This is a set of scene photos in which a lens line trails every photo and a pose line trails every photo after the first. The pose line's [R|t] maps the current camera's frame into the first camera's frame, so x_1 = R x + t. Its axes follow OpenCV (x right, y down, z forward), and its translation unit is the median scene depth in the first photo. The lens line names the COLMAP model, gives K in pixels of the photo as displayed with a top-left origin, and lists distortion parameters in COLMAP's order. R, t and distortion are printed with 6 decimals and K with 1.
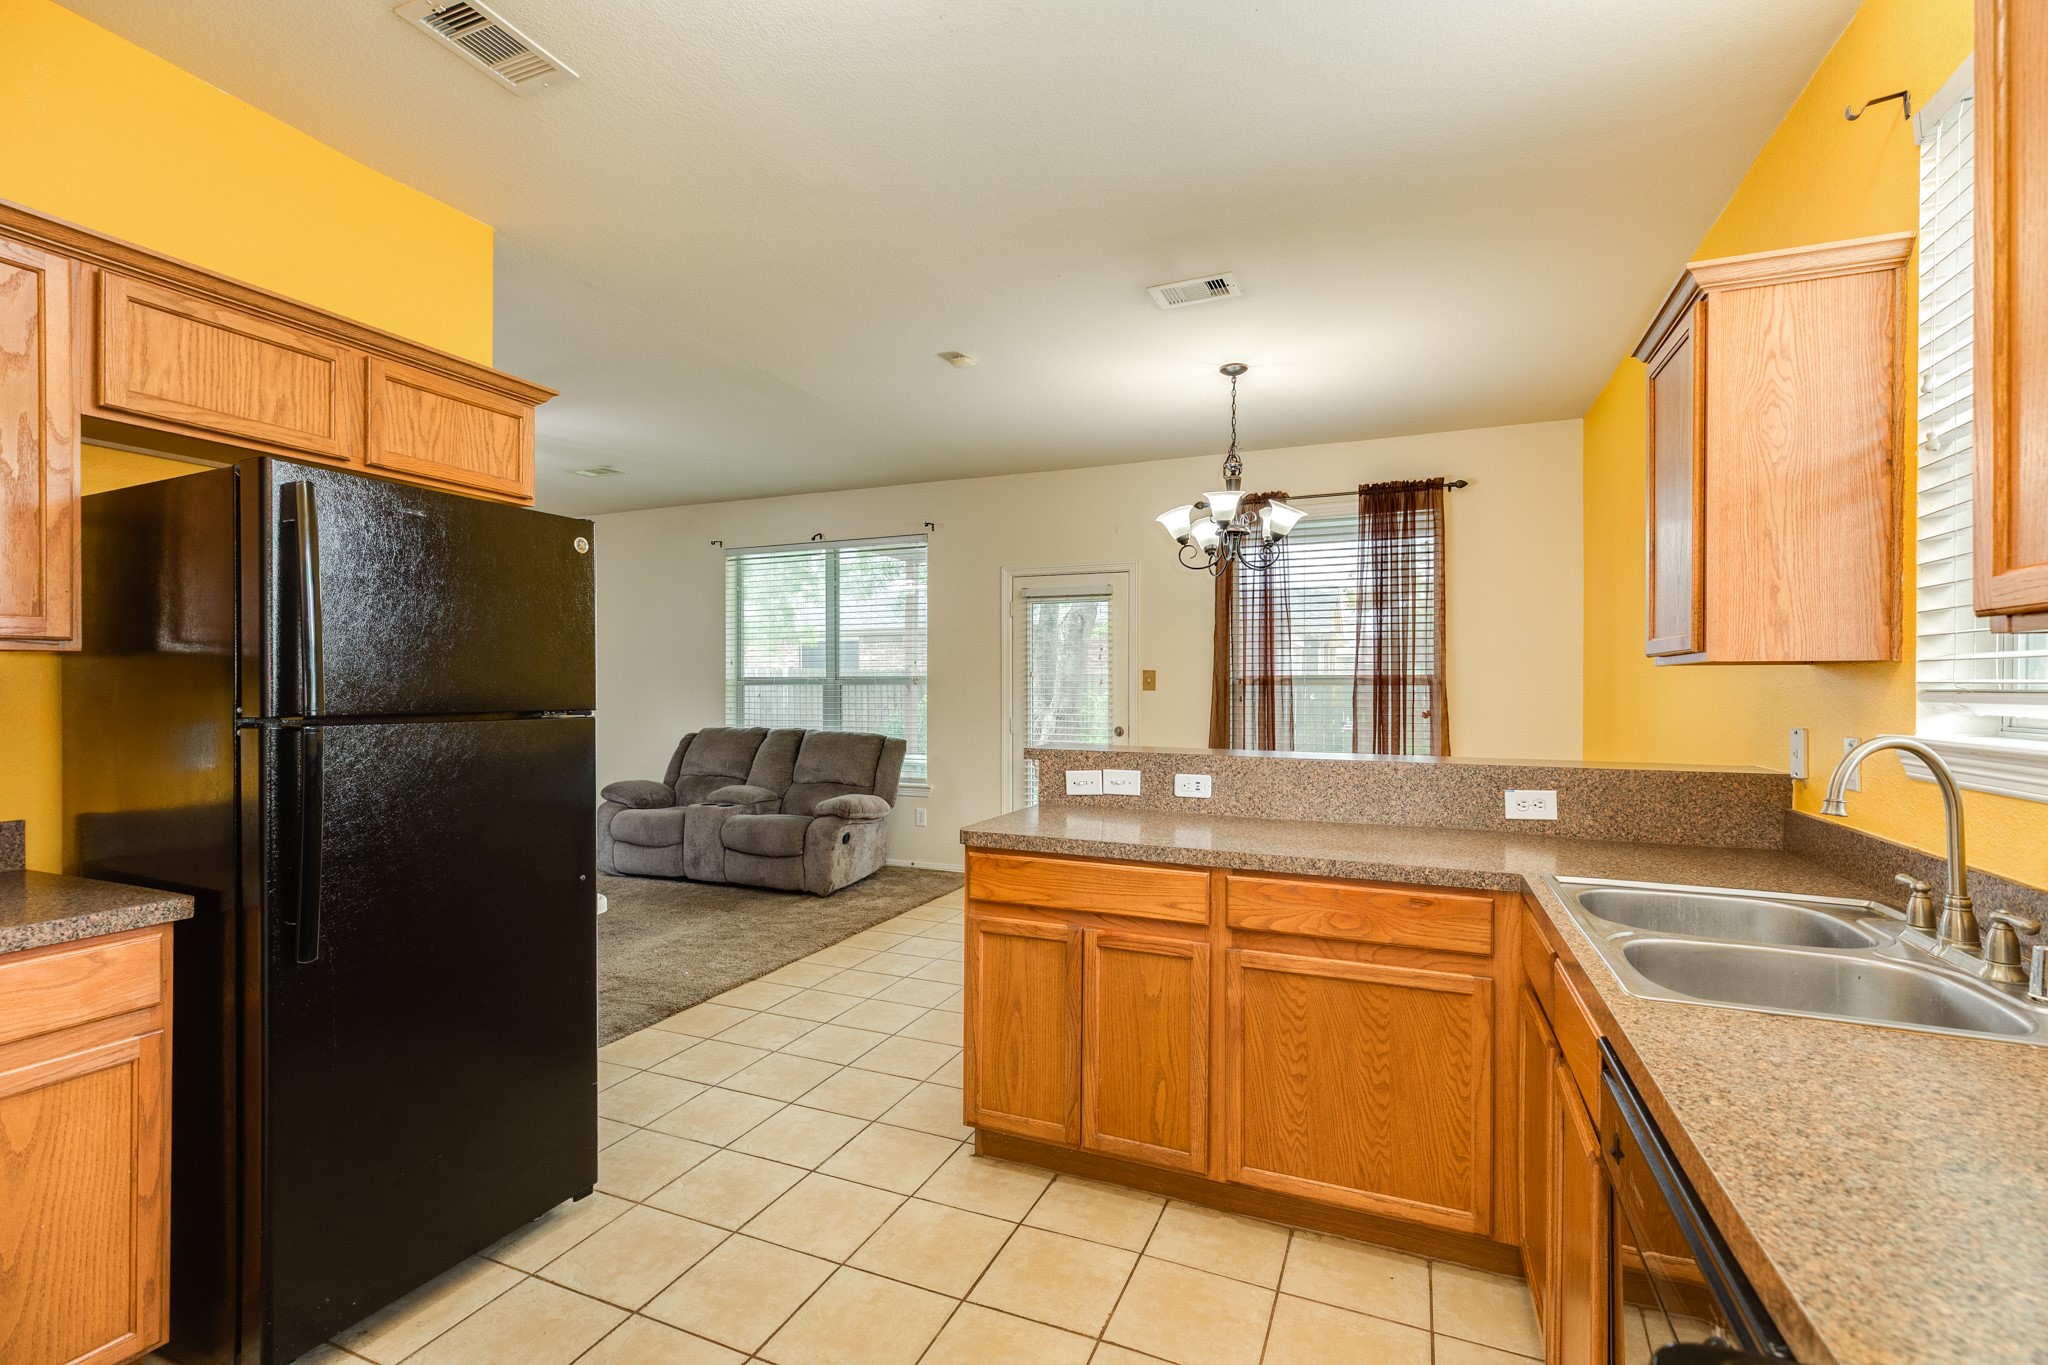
lens RADIAL K [[913.3, 0, 1026.9], [0, 913.3, 686.9], [0, 0, 1]] dist [0.004340, 0.000130]
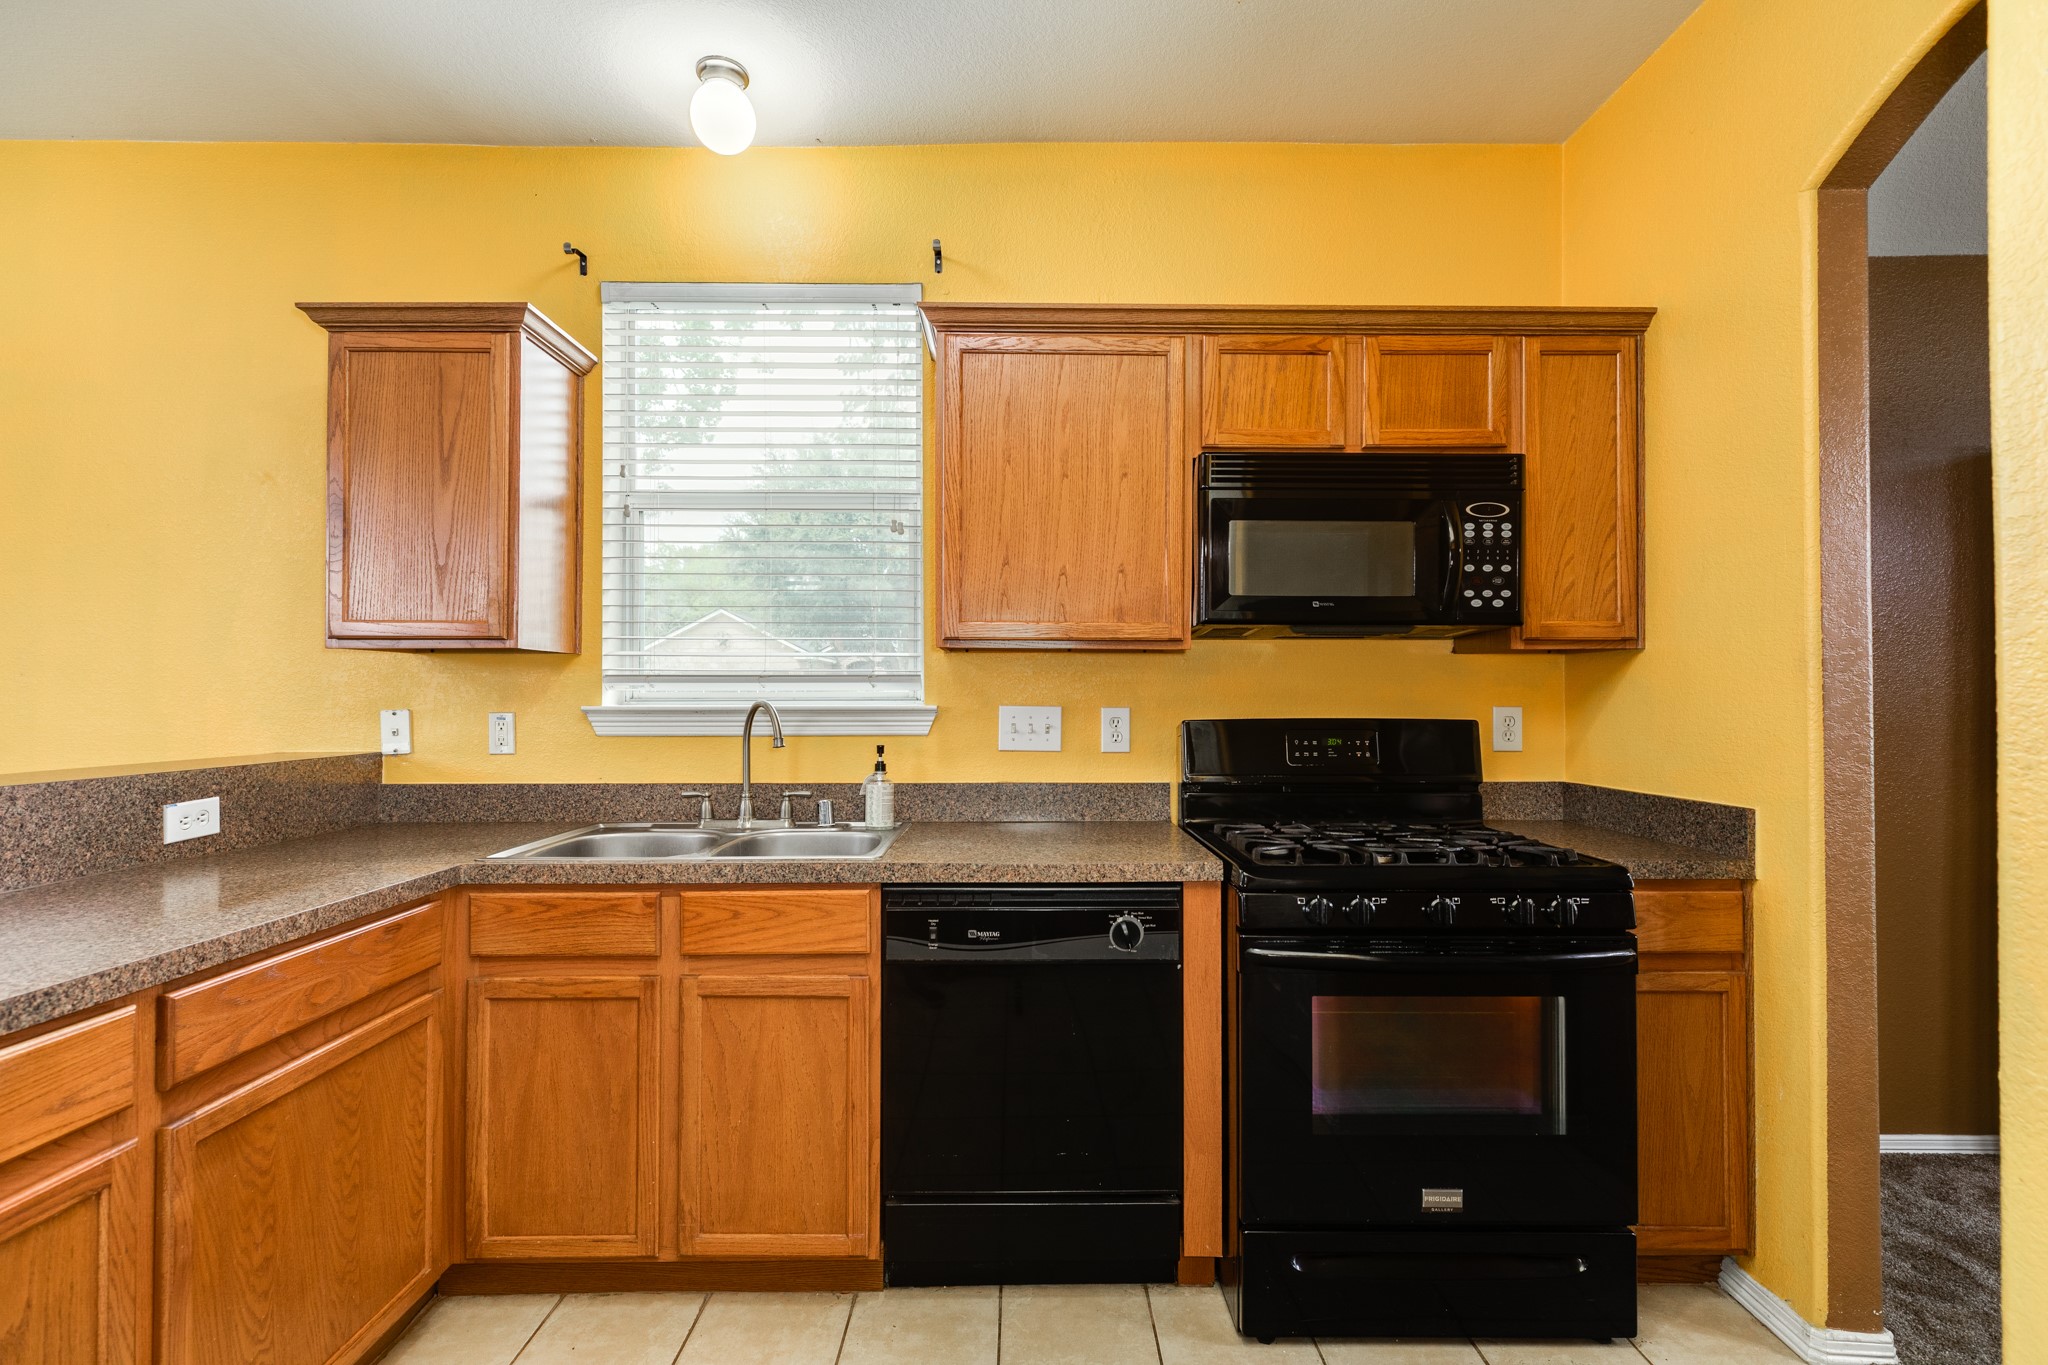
lens RADIAL K [[913.3, 0, 1020.0], [0, 913.3, 688.3], [0, 0, 1]] dist [0.004340, 0.000130]
pose [[-0.383326, 0.003191, 0.923608, -0.390951], [-0.001779, 0.999990, -0.004193, 0.018390], [-0.923611, -0.003250, -0.383316, 0.589845]]
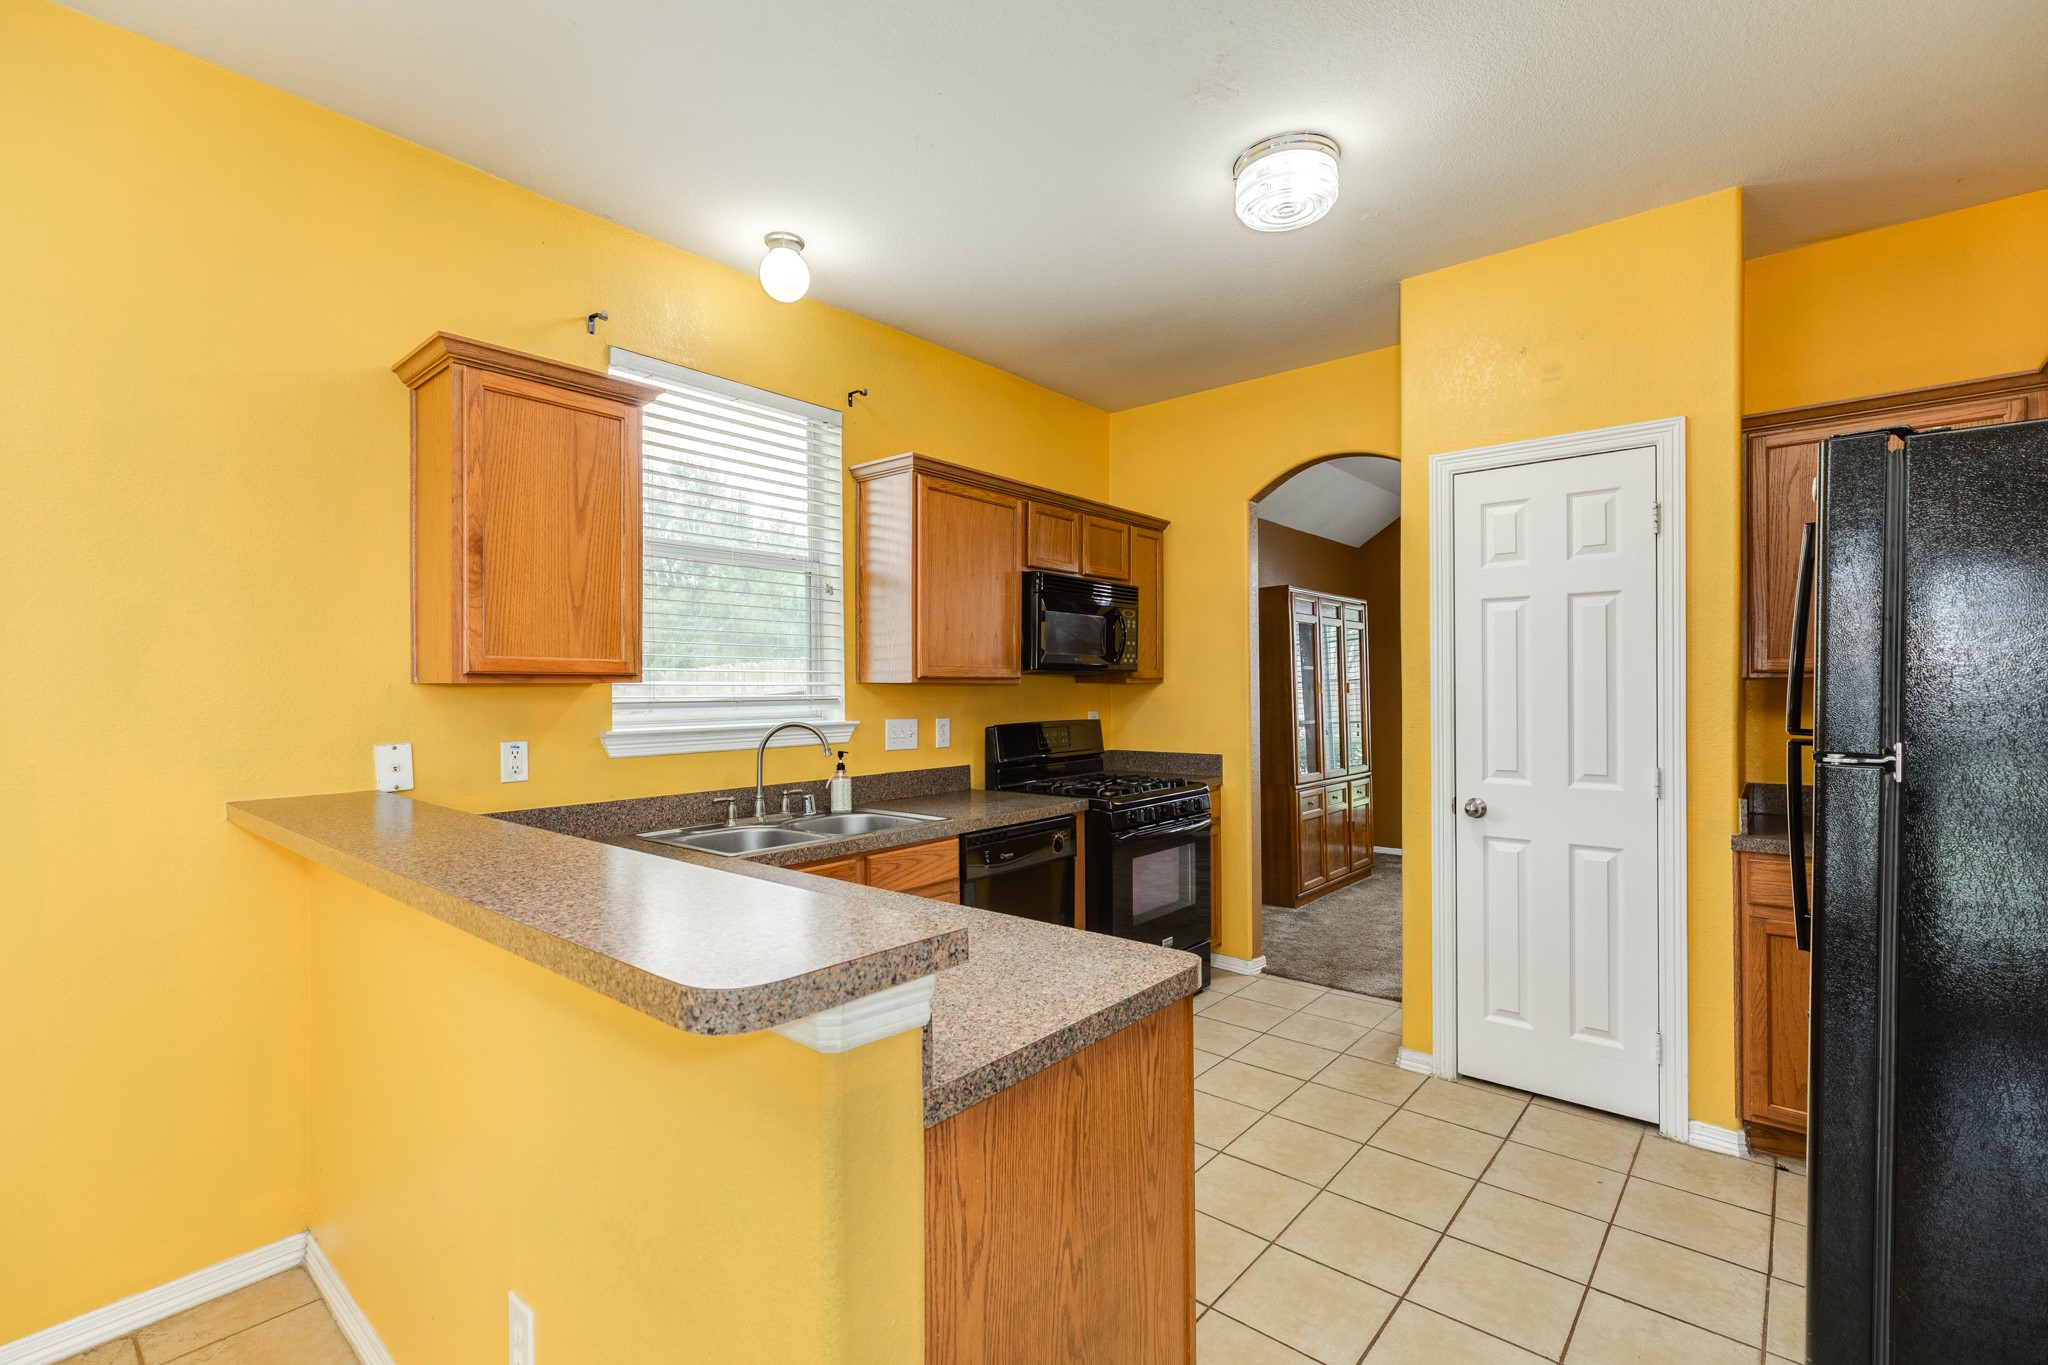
lens RADIAL K [[913.3, 0, 1016.9], [0, 913.3, 686.2], [0, 0, 1]] dist [0.004340, 0.000130]
pose [[-0.950383, -0.000113, 0.311083, -0.131078], [0.000590, 0.999997, 0.002165, -0.017257], [-0.311083, 0.002241, -0.950380, 1.428824]]
